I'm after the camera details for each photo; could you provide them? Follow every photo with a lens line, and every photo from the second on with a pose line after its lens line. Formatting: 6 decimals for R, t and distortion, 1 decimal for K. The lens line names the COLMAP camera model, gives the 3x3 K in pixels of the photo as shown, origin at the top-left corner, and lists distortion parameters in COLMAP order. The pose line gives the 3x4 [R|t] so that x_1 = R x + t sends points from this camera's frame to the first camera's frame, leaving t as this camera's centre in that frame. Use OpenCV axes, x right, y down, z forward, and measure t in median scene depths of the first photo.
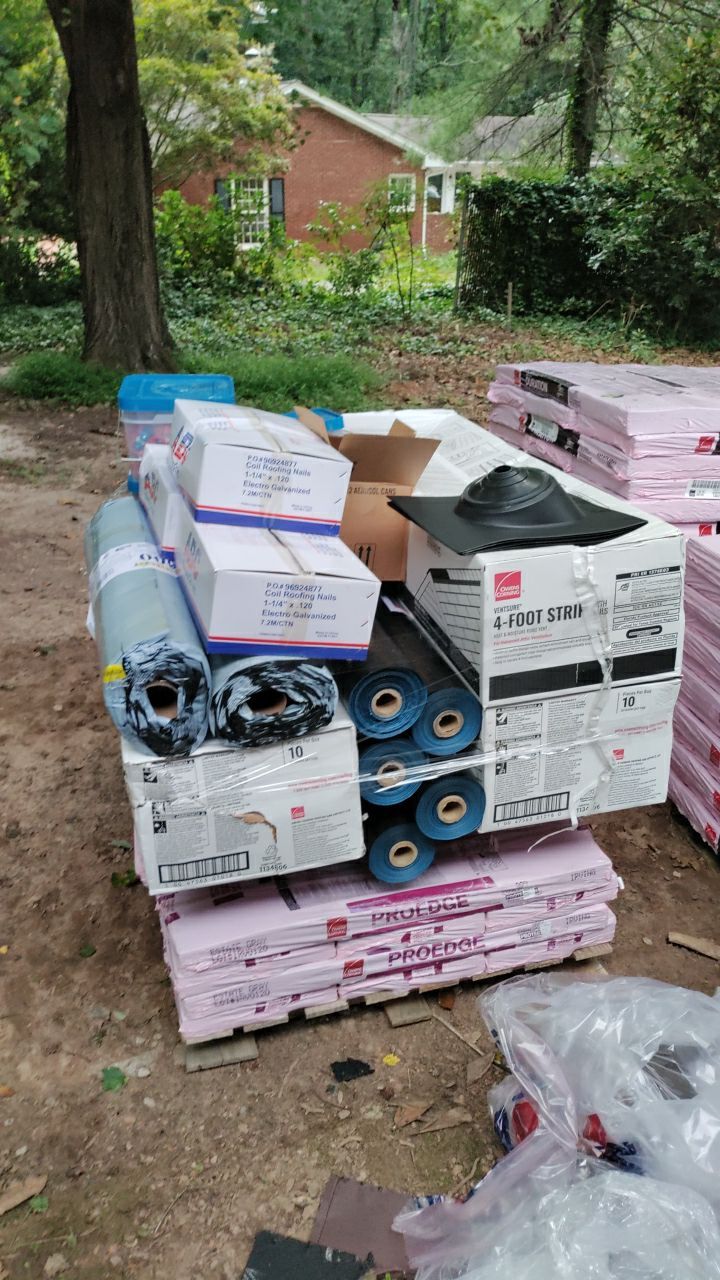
lens RADIAL K [[963.4, 0, 352.0], [0, 963.4, 642.1], [0, 0, 1]] dist [0.051395, -0.065760]
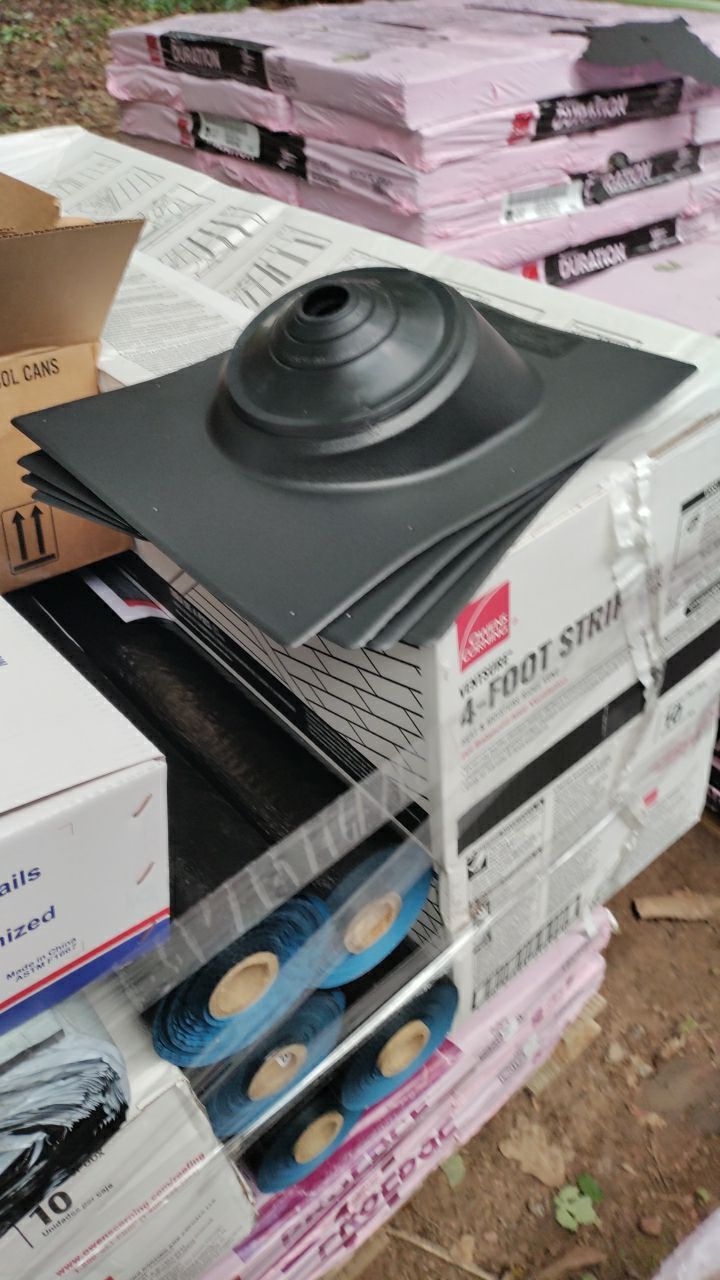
lens RADIAL K [[963.4, 0, 356.8], [0, 963.4, 636.1], [0, 0, 1]] dist [0.051395, -0.065760]
pose [[0.908956, -0.302163, 0.287223, 0.004760], [0.215872, 0.930542, 0.295788, -0.103596], [-0.356649, -0.206854, 0.911050, 0.398422]]
